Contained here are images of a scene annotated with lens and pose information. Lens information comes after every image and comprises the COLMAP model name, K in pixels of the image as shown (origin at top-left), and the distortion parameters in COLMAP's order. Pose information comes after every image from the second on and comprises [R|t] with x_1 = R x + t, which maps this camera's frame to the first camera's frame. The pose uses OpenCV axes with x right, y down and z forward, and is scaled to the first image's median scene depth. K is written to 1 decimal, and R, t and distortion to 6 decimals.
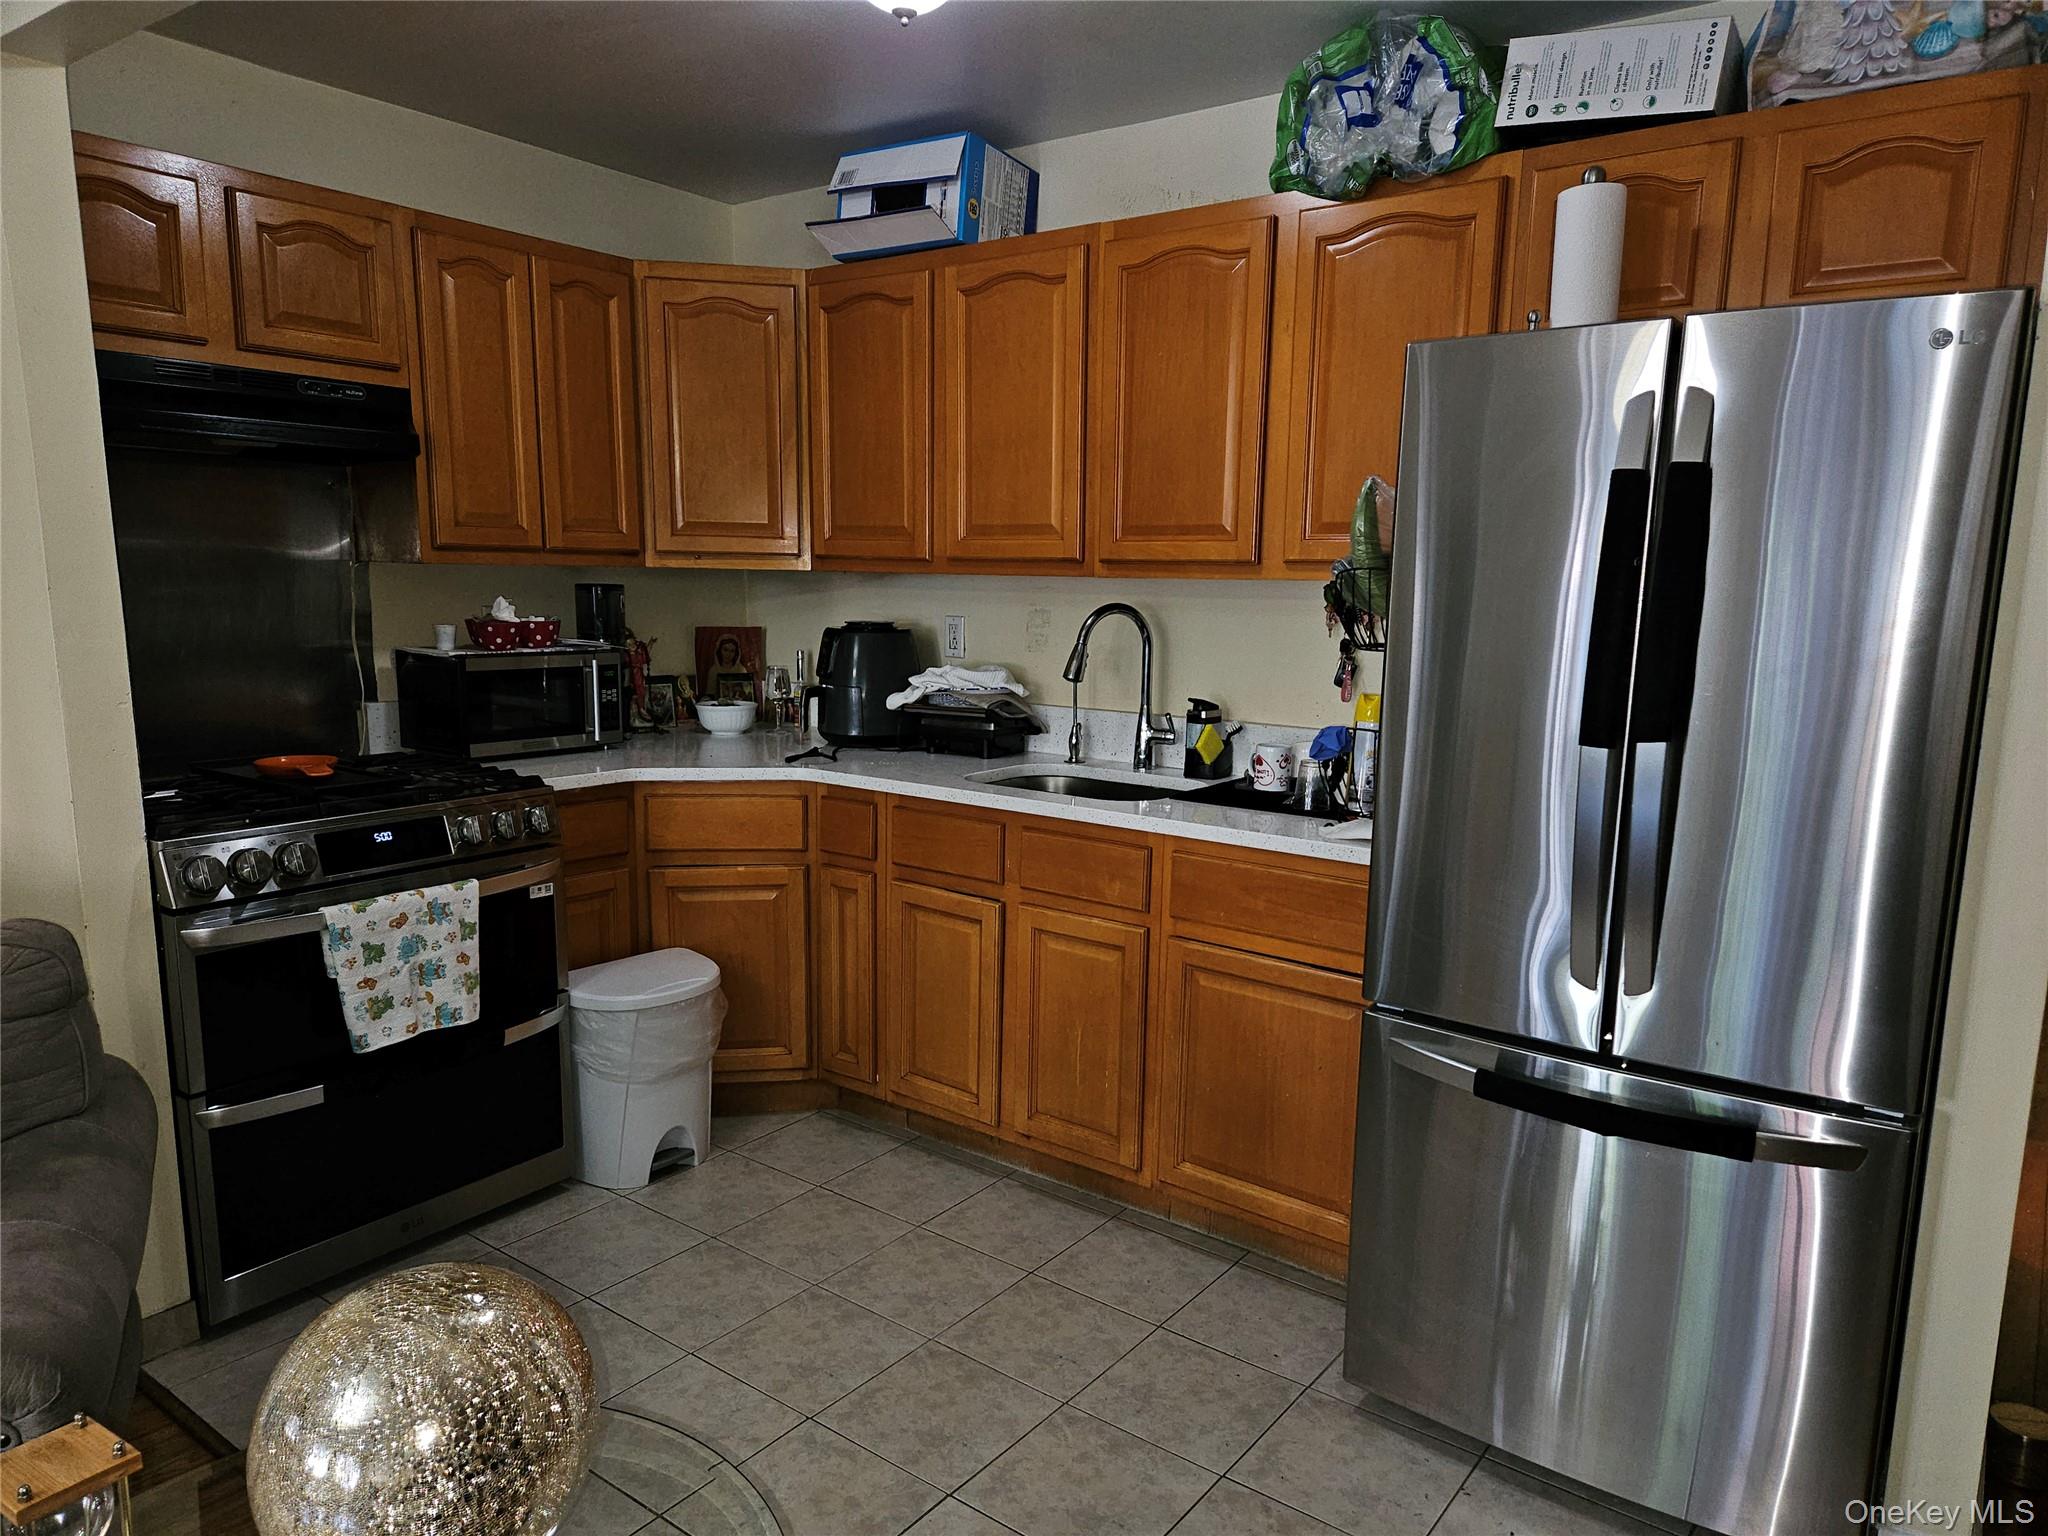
lens RADIAL K [[1369.8, 0, 1024.0], [0, 1369.8, 768.0], [0, 0, 1]] dist [0.098805, -0.097003]
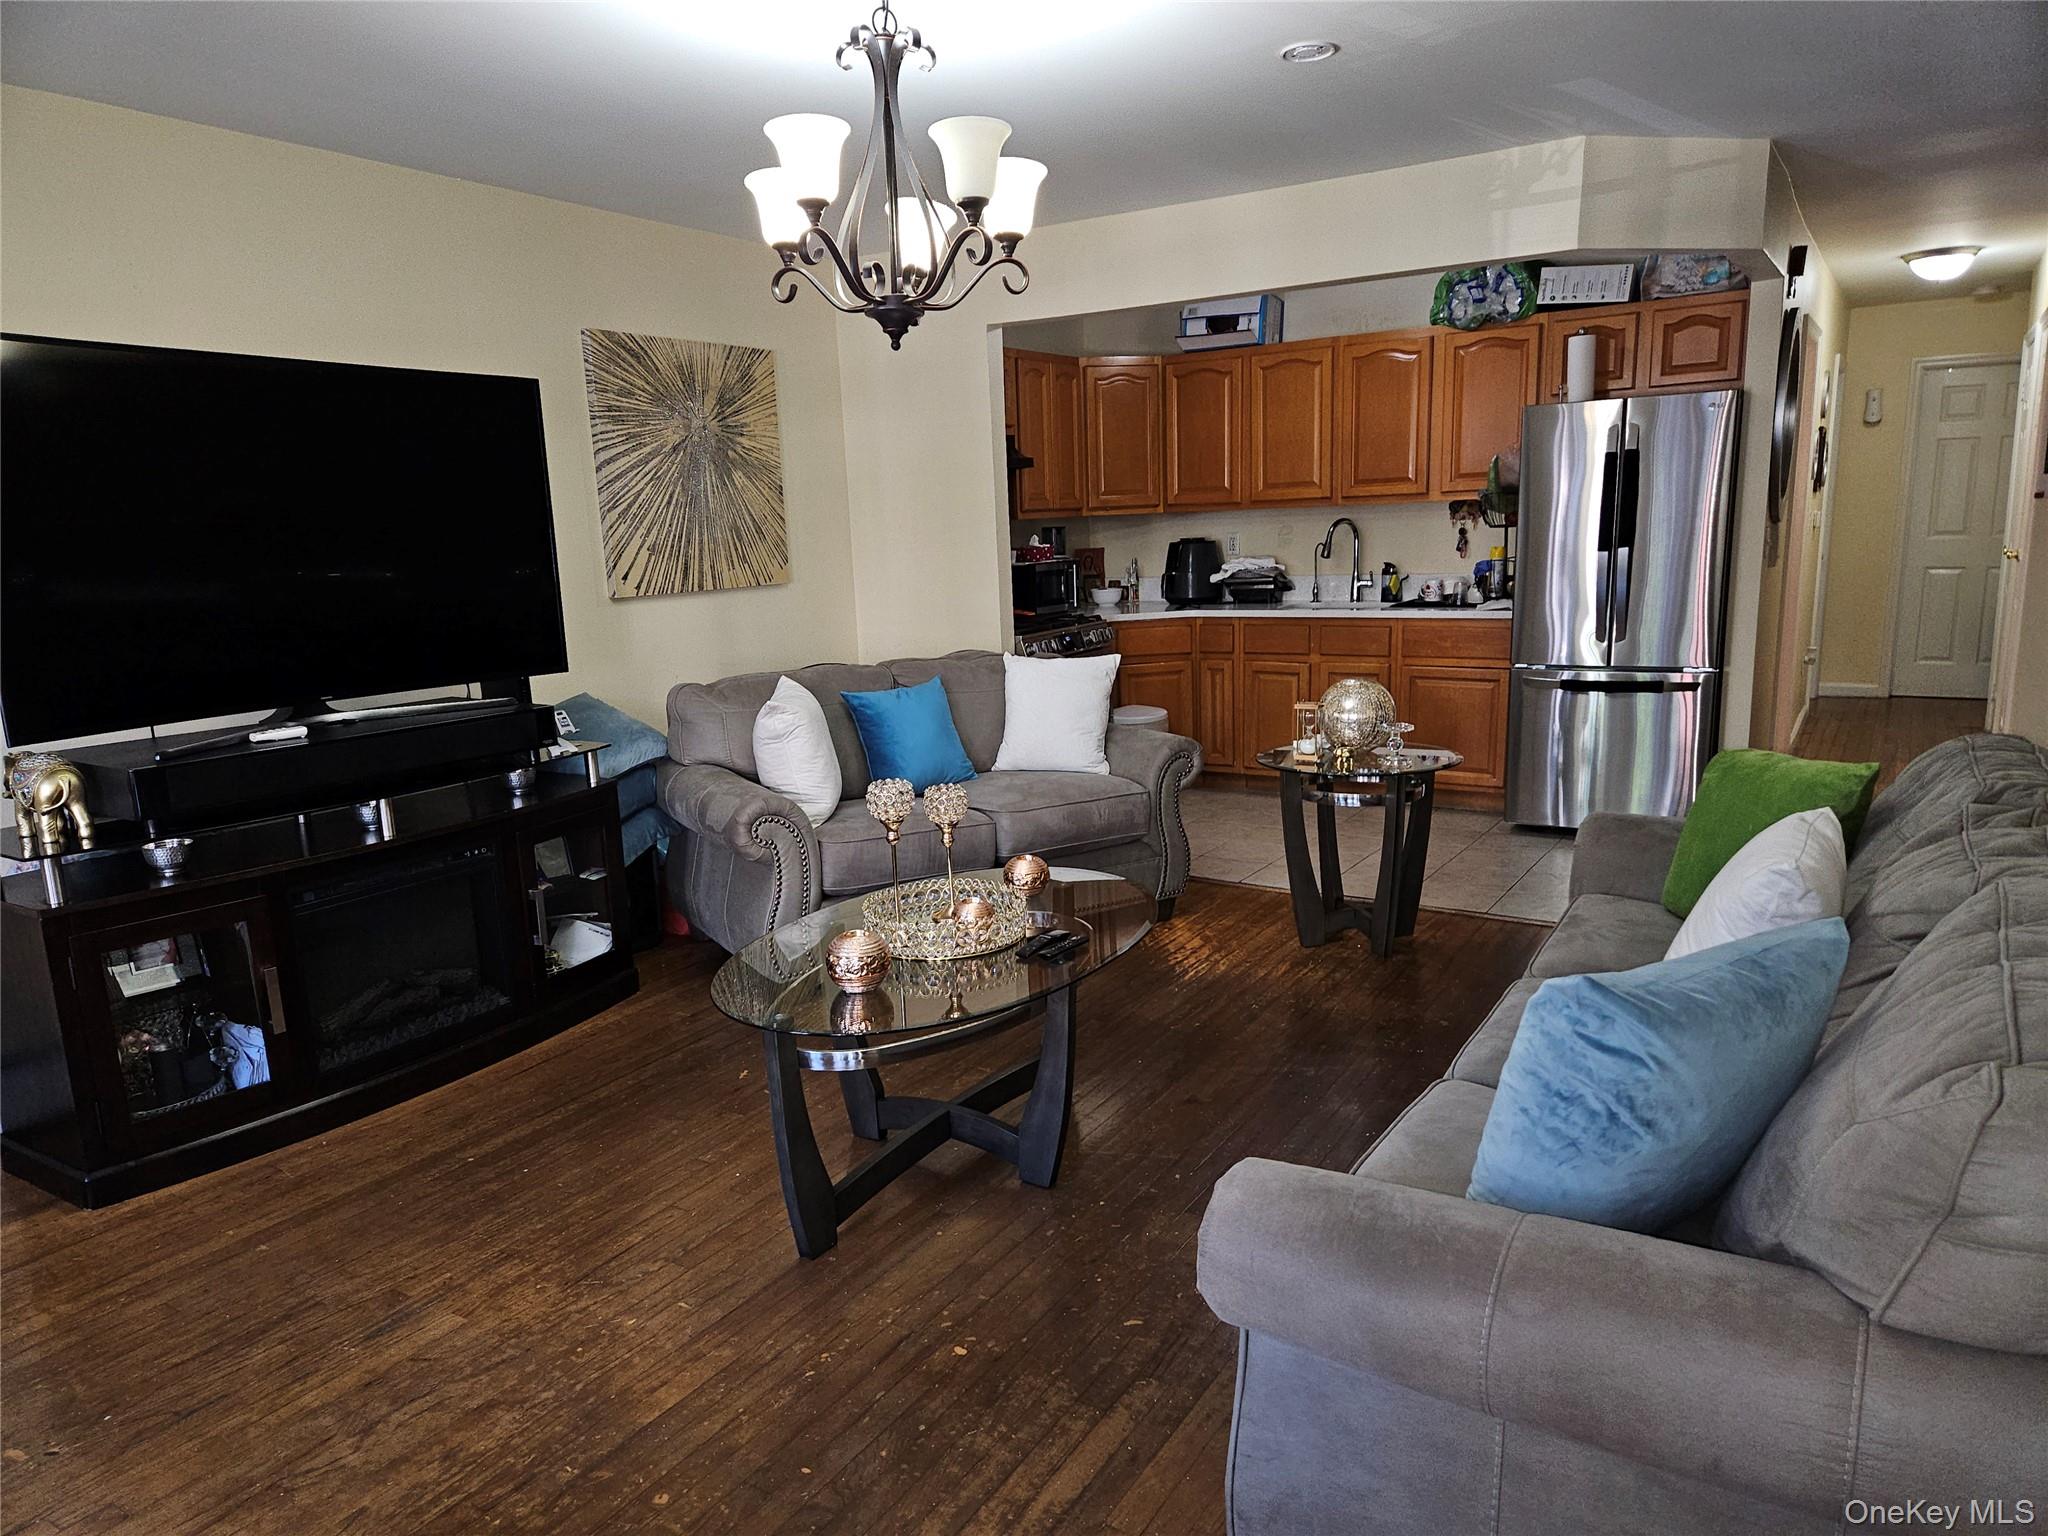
lens RADIAL K [[1369.8, 0, 1024.0], [0, 1369.8, 768.0], [0, 0, 1]] dist [0.098805, -0.097003]
pose [[0.995351, -0.067422, 0.068775, -0.613213], [0.064800, 0.997110, 0.039666, 0.147049], [-0.071251, -0.035025, 0.996843, -1.092049]]
